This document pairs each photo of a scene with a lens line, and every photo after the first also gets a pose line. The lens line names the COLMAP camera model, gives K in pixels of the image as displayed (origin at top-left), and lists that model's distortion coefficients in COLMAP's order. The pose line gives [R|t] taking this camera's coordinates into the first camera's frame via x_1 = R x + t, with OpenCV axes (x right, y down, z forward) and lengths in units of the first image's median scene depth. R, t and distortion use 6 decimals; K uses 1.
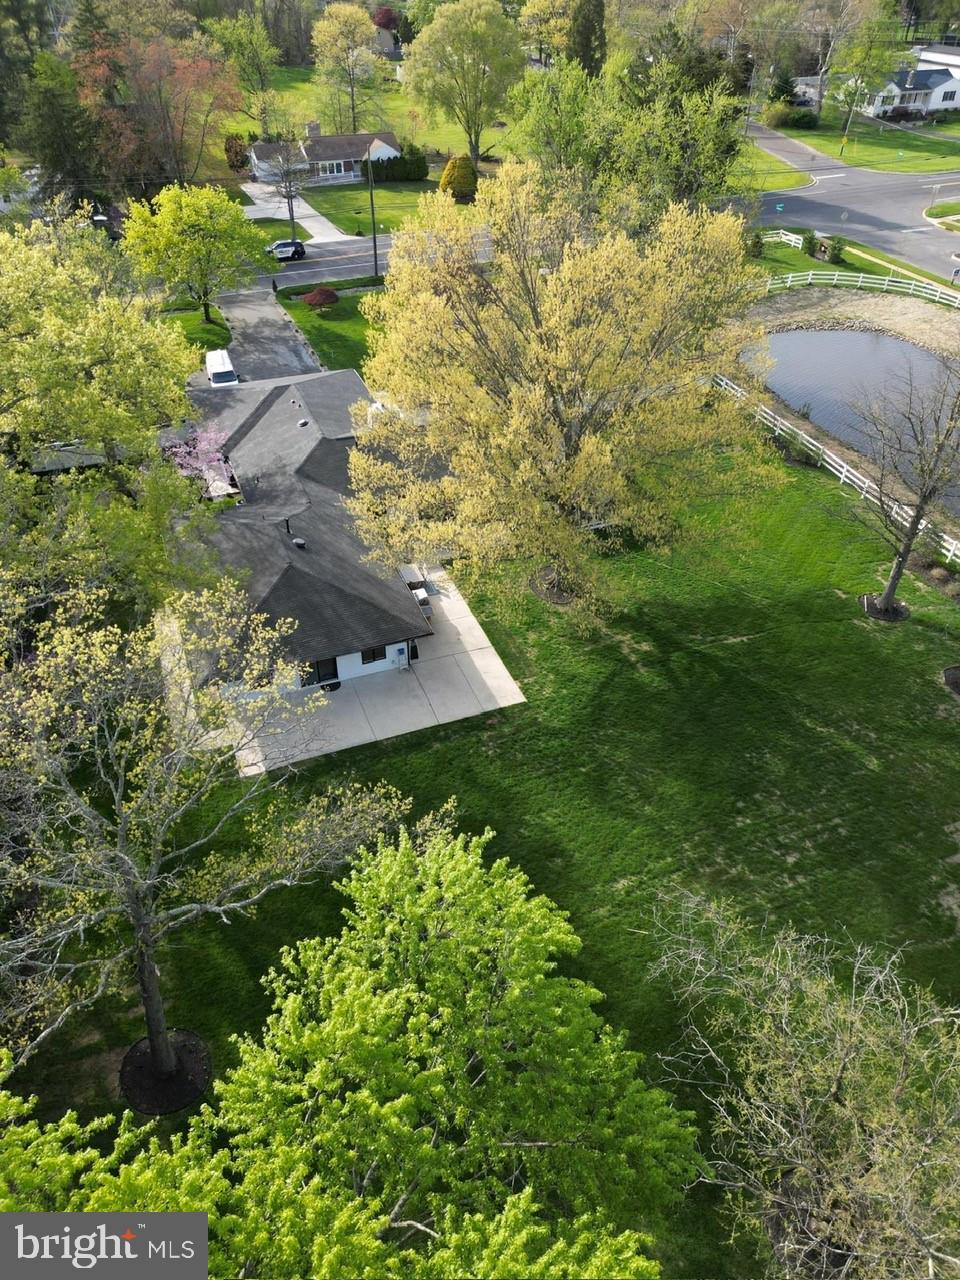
lens RADIAL K [[982.1, 0, 480.0], [0, 982.1, 640.0], [0, 0, 1]] dist [0.052510, -0.002301]
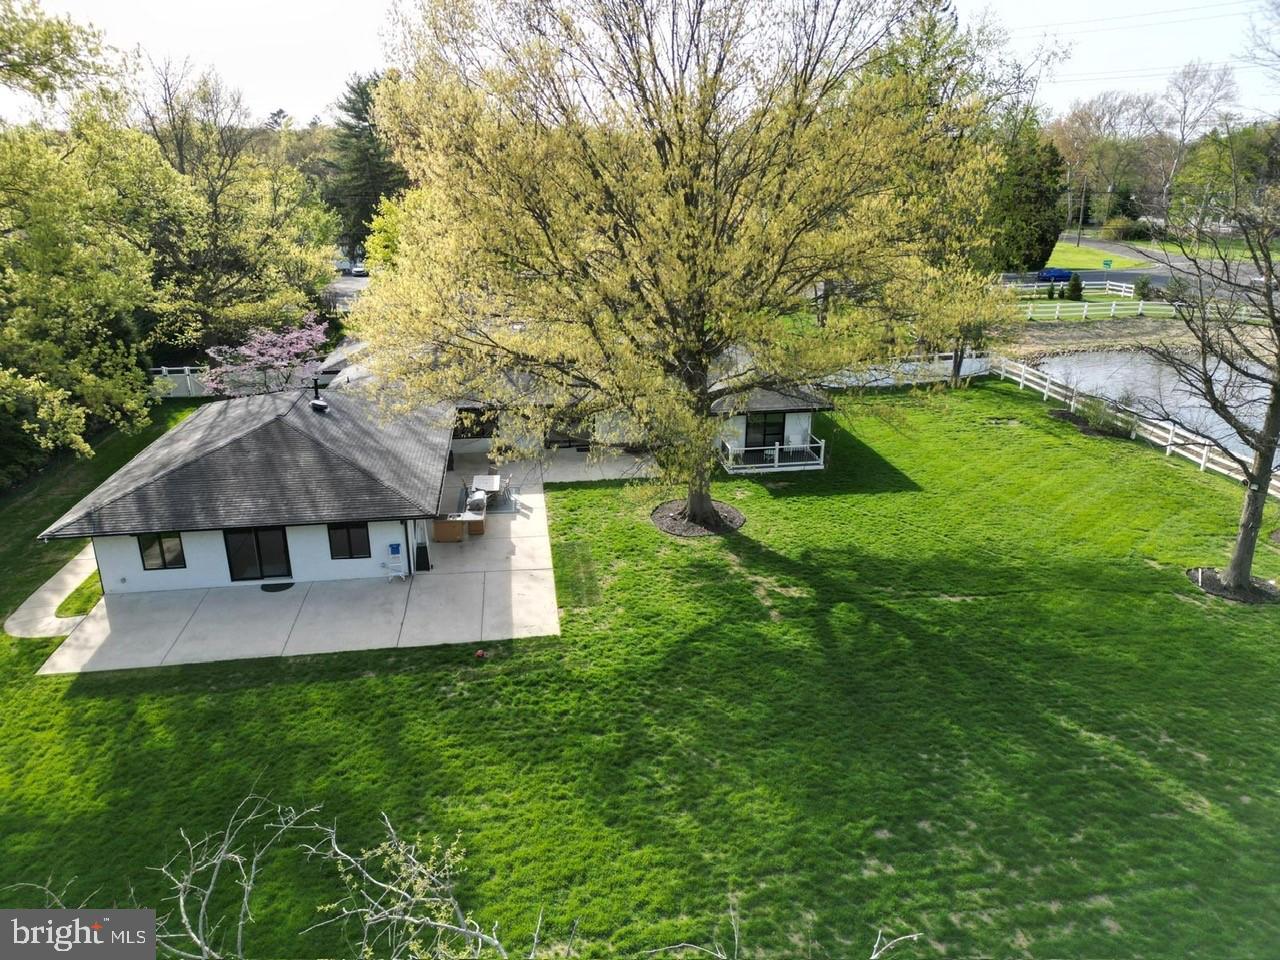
lens RADIAL K [[982.1, 0, 646.9], [0, 982.1, 476.7], [0, 0, 1]] dist [0.052510, -0.002301]
pose [[0.978530, 0.083716, -0.188335, 0.199136], [-0.138938, 0.942885, -0.302760, 0.142157], [0.152232, 0.322427, 0.934273, 0.432139]]
